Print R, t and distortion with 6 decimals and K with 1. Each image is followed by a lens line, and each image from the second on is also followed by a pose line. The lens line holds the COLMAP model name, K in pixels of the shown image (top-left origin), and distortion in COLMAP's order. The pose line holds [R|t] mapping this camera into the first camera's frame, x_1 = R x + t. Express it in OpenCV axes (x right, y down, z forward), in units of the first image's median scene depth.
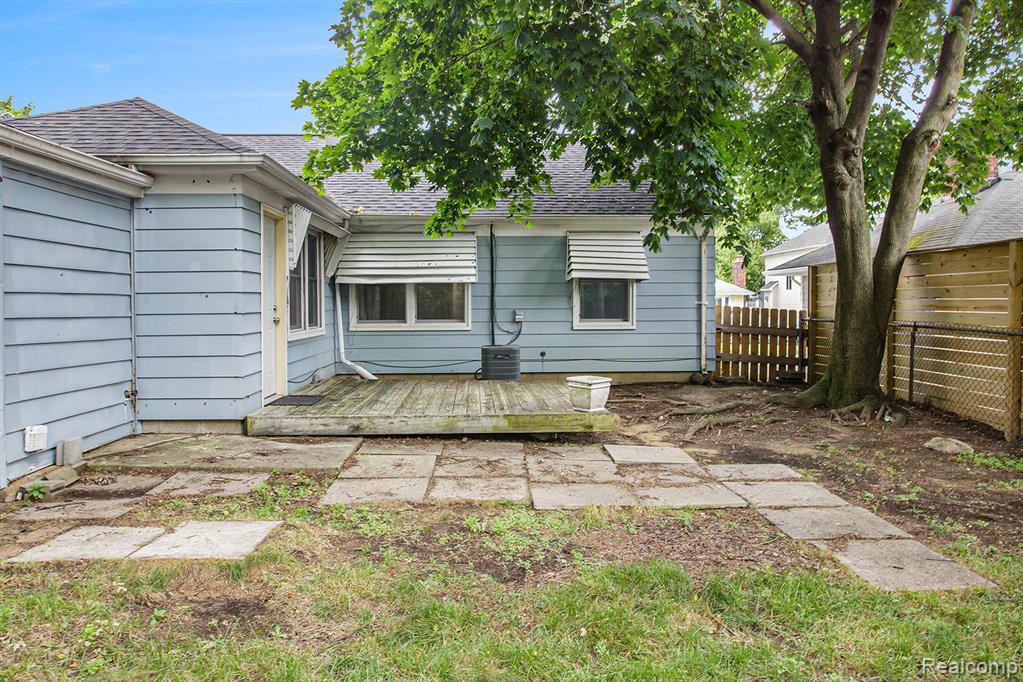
lens RADIAL K [[735.9, 0, 508.0], [0, 735.9, 298.9], [0, 0, 1]] dist [-0.010219, 0.006907]
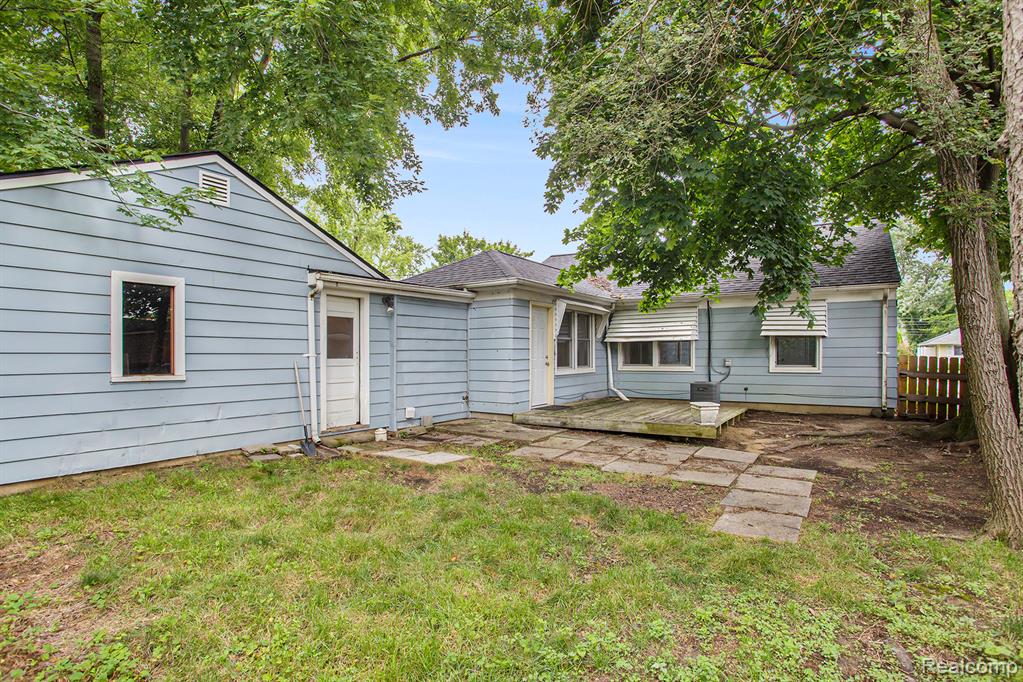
lens RADIAL K [[510.2, 0, 514.1], [0, 510.2, 339.6], [0, 0, 1]] dist [-0.056820, 0.025222]
pose [[0.815846, -0.015037, -0.578073, 0.309350], [0.004676, 0.999801, -0.019408, -0.005249], [0.578250, 0.013131, 0.815754, -0.072534]]
